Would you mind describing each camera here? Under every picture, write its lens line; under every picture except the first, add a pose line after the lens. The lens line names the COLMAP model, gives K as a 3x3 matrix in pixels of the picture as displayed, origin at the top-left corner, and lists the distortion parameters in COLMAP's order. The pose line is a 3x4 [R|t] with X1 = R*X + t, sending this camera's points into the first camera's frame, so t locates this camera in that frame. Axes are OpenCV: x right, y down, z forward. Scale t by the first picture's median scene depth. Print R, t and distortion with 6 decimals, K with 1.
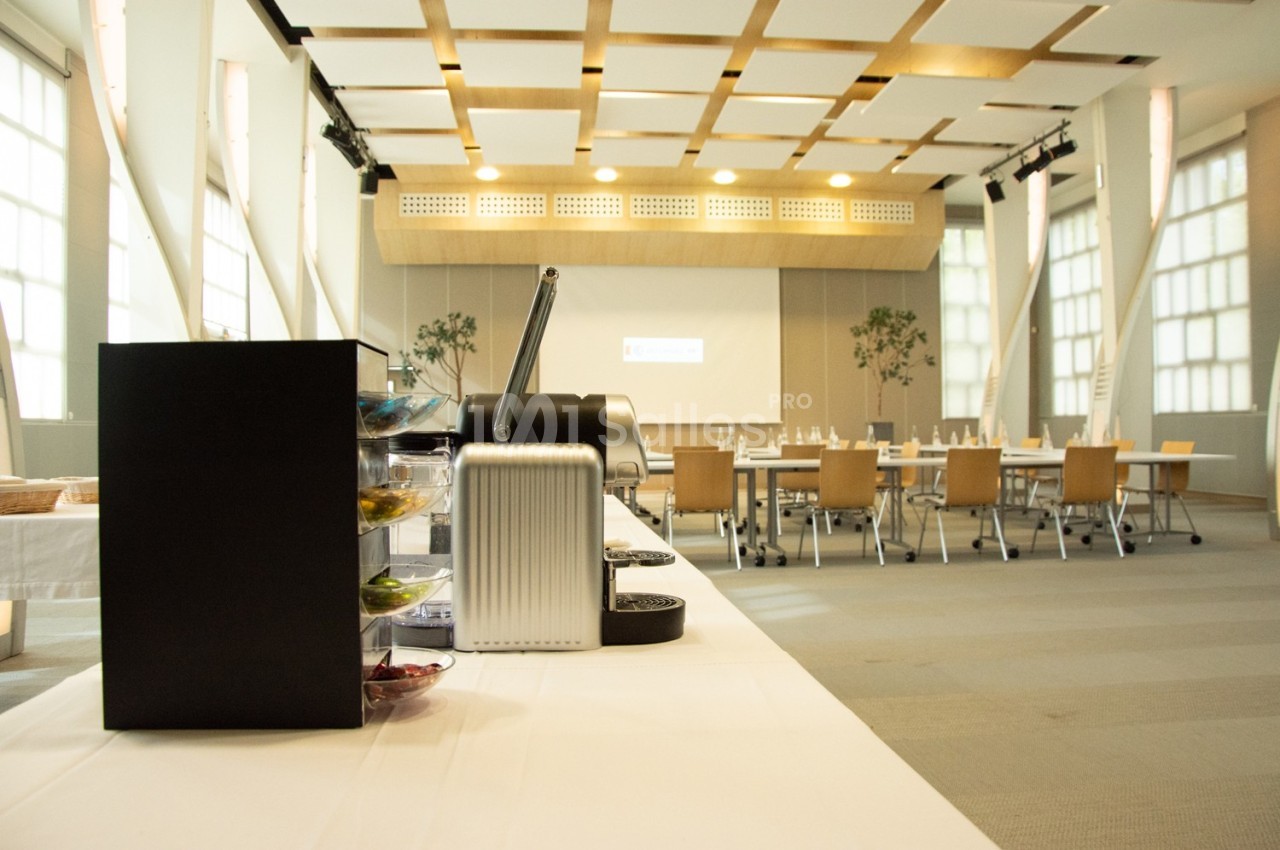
lens RADIAL K [[983.4, 0, 643.8], [0, 983.4, 418.7], [0, 0, 1]] dist [-0.147428, 0.108662]
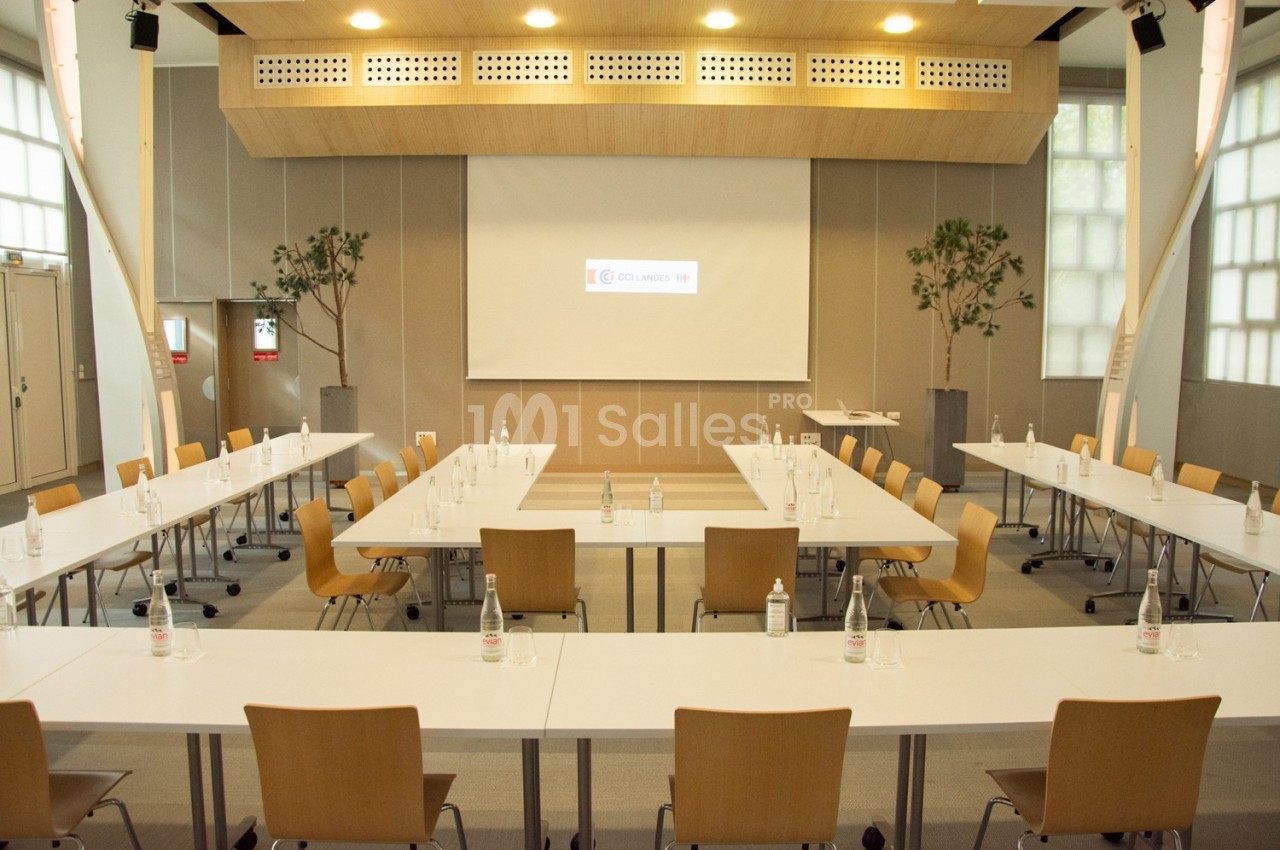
lens RADIAL K [[983.4, 0, 643.8], [0, 983.4, 418.7], [0, 0, 1]] dist [-0.147428, 0.108662]
pose [[0.996217, 0.019624, -0.084659, 0.089462], [-0.010476, 0.994184, 0.107182, -0.047103], [0.086270, -0.105890, 0.990628, 0.312415]]
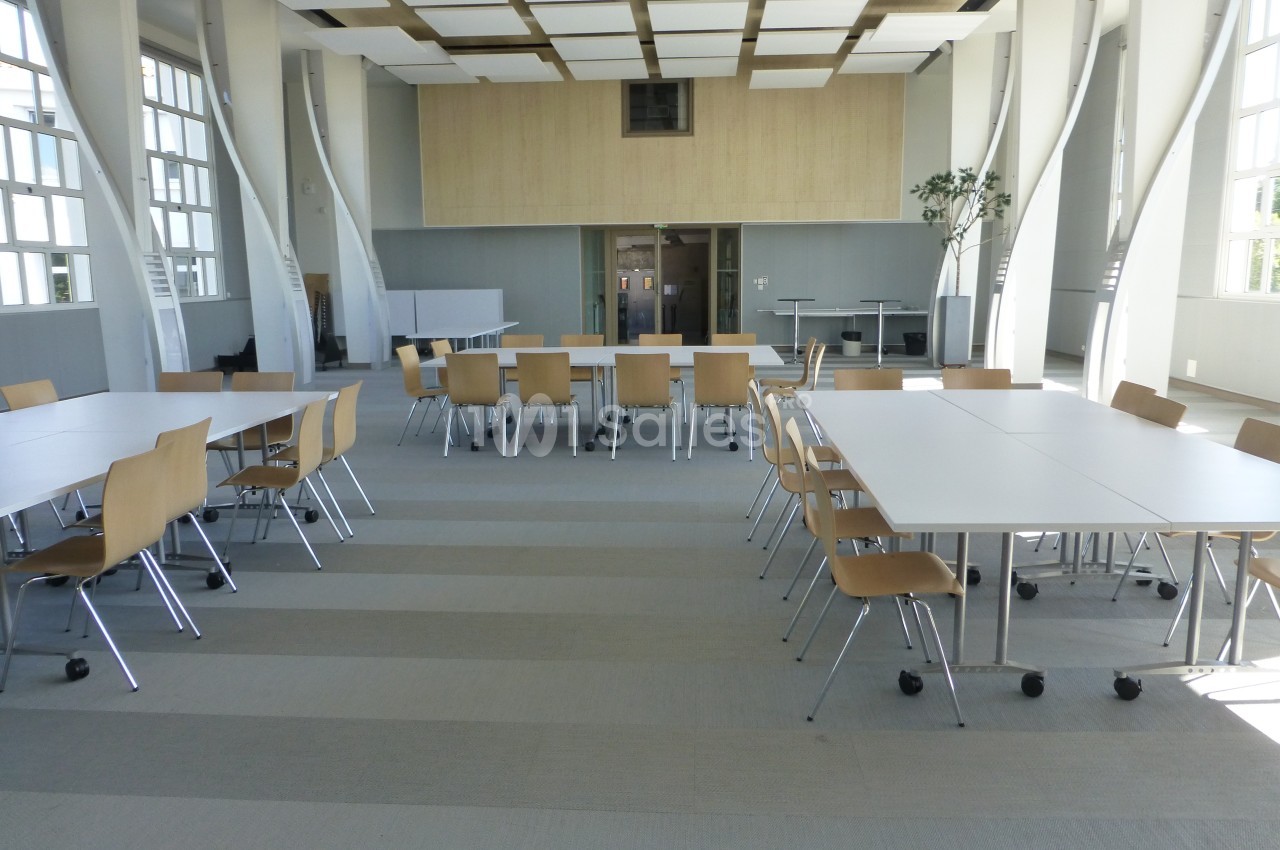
lens RADIAL K [[963.9, 0, 640.0], [0, 963.9, 425.0], [0, 0, 1]] dist [-0.004814, 0.000356]
pose [[-0.987354, -0.009631, 0.158240, -0.093777], [0.013711, 0.989225, 0.145761, -0.014938], [-0.157938, 0.146088, -0.976583, 1.768959]]
